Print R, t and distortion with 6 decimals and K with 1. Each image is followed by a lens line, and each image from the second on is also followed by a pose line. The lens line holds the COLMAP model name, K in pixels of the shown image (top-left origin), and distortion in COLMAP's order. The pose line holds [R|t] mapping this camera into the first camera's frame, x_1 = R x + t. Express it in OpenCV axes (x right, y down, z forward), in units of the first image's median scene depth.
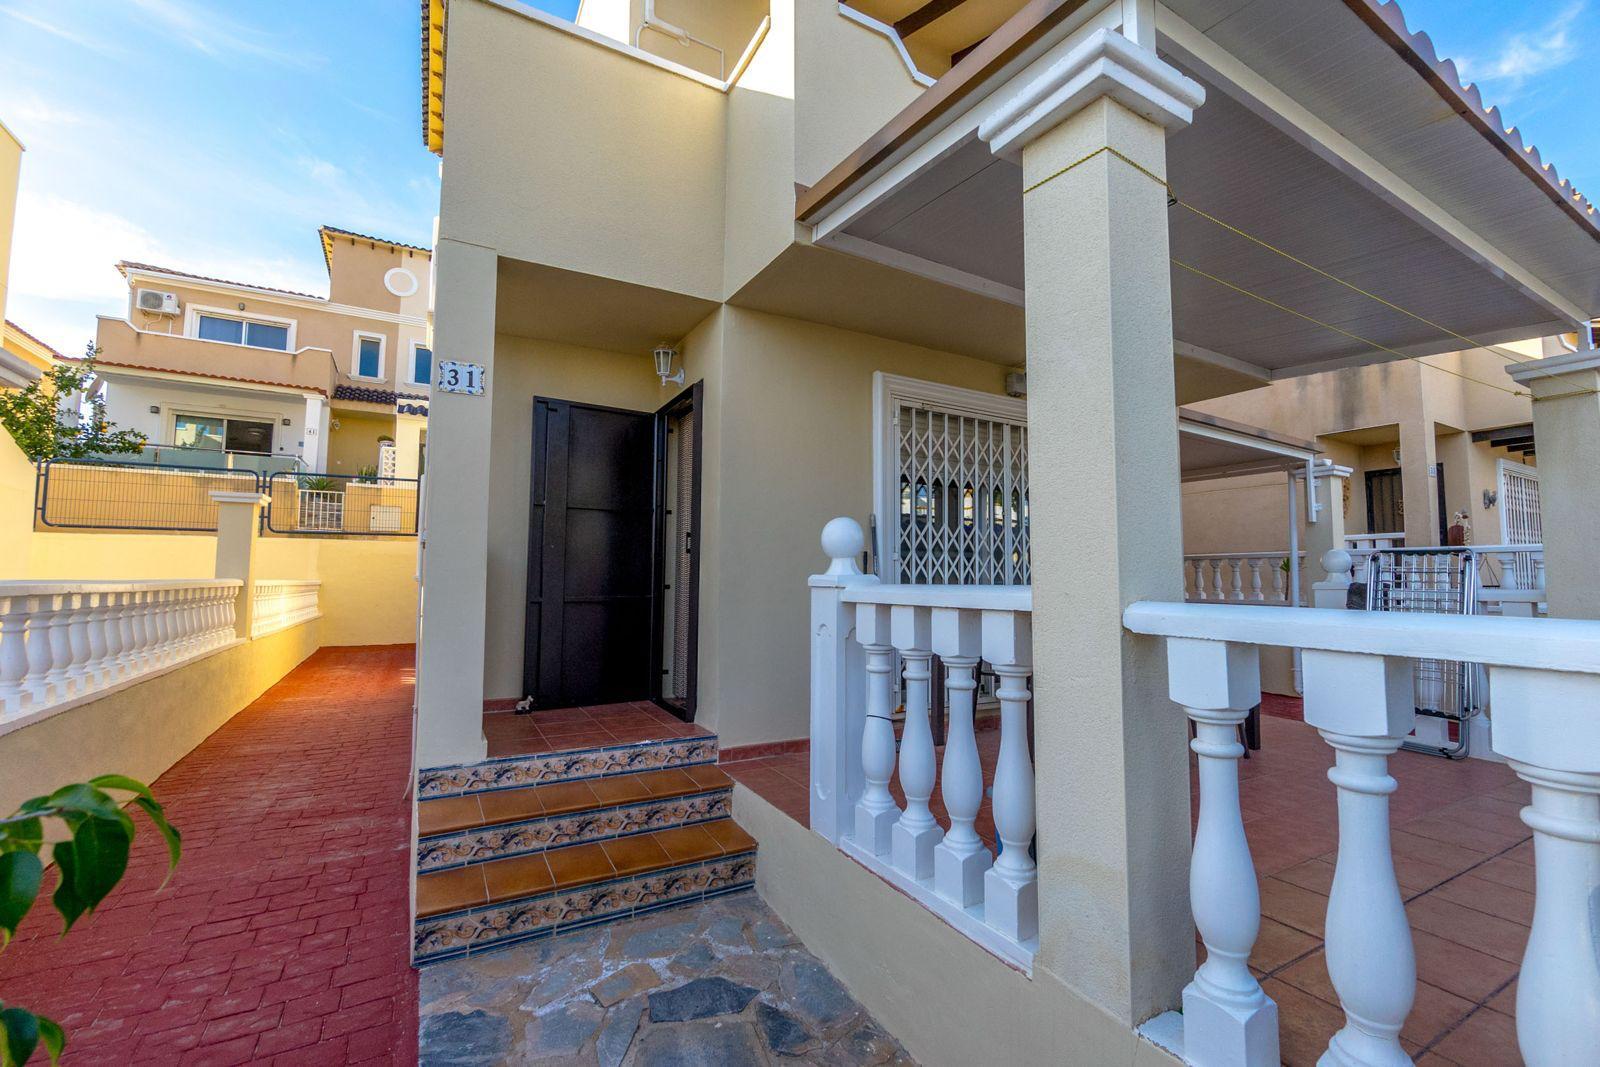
lens RADIAL K [[687.3, 0, 803.7], [0, 687.3, 537.3], [0, 0, 1]] dist [-0.001674, -0.000174]
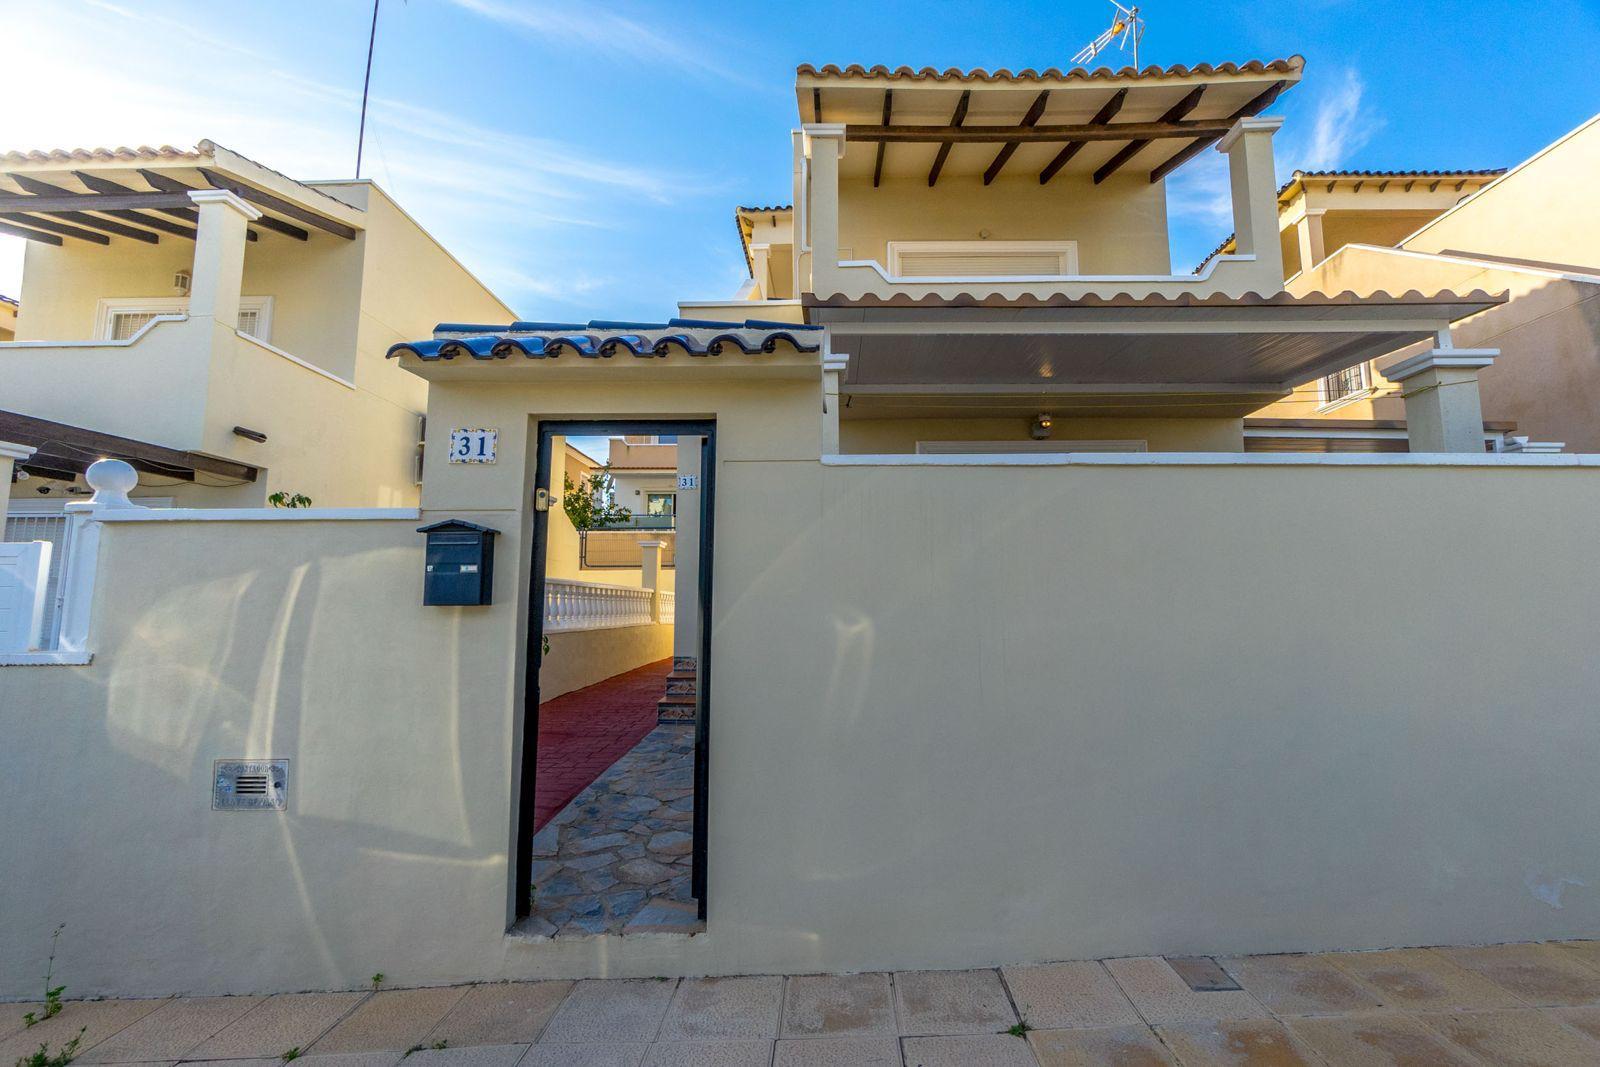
lens RADIAL K [[687.3, 0, 803.7], [0, 687.3, 537.3], [0, 0, 1]] dist [-0.001674, -0.000174]
pose [[0.849598, -0.061224, -0.523865, 0.259784], [0.038496, 0.997789, -0.054179, 0.021601], [0.526024, 0.025864, 0.850077, -0.182427]]
